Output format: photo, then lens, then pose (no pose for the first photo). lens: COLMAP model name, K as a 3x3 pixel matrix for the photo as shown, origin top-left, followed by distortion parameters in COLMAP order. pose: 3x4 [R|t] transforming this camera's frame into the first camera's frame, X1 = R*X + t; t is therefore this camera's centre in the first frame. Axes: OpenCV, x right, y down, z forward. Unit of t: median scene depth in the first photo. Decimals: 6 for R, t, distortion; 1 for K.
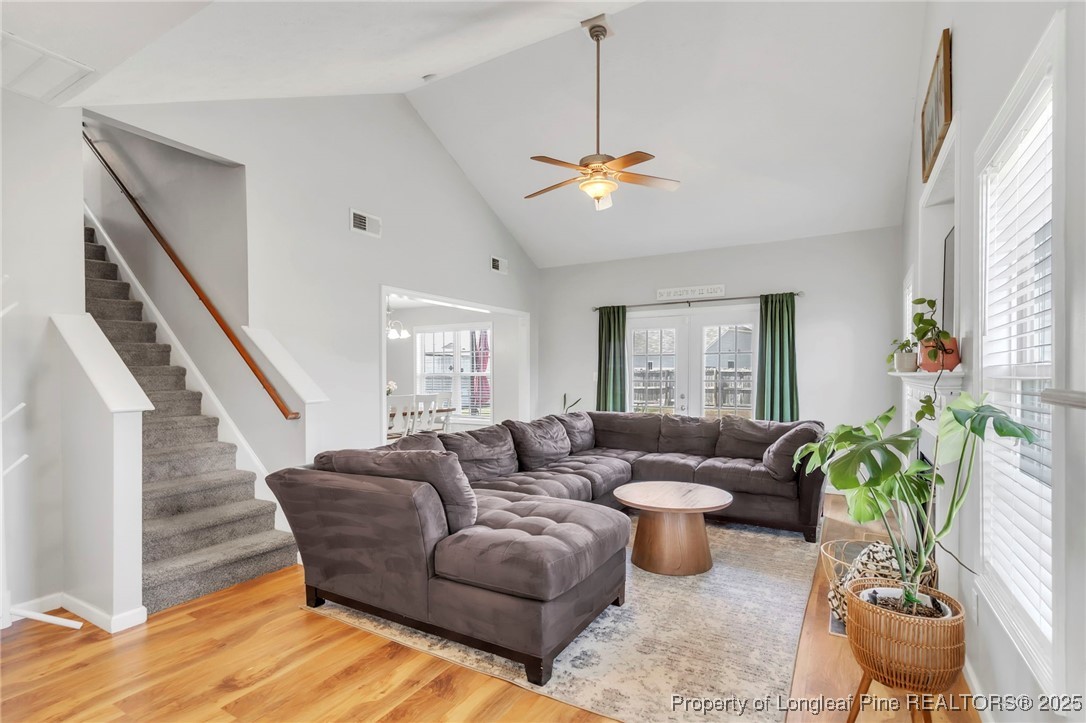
lens RADIAL K [[518.2, 0, 565.3], [0, 518.2, 385.4], [0, 0, 1]] dist [-0.001792, -0.000348]
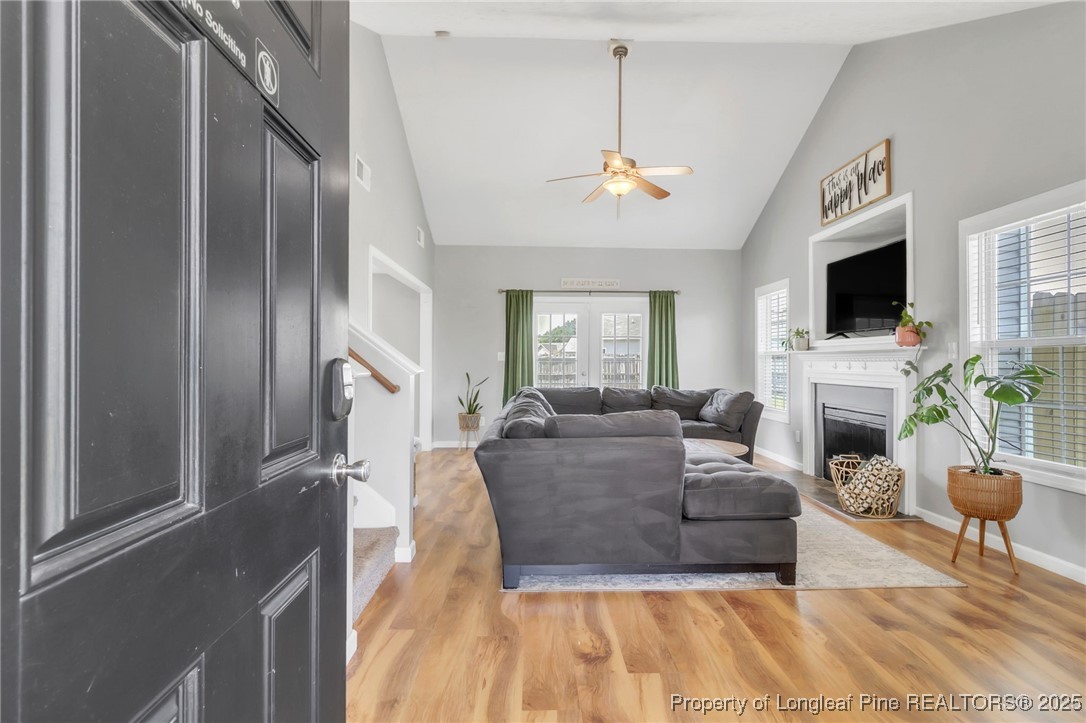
lens RADIAL K [[510.0, 0, 545.2], [0, 510.0, 366.7], [0, 0, 1]] dist [-0.008892, 0.000292]
pose [[0.855039, 0.001094, 0.518562, -0.507947], [0.006576, 0.999894, -0.012952, 0.023351], [-0.518522, 0.014484, 0.854942, 0.100786]]
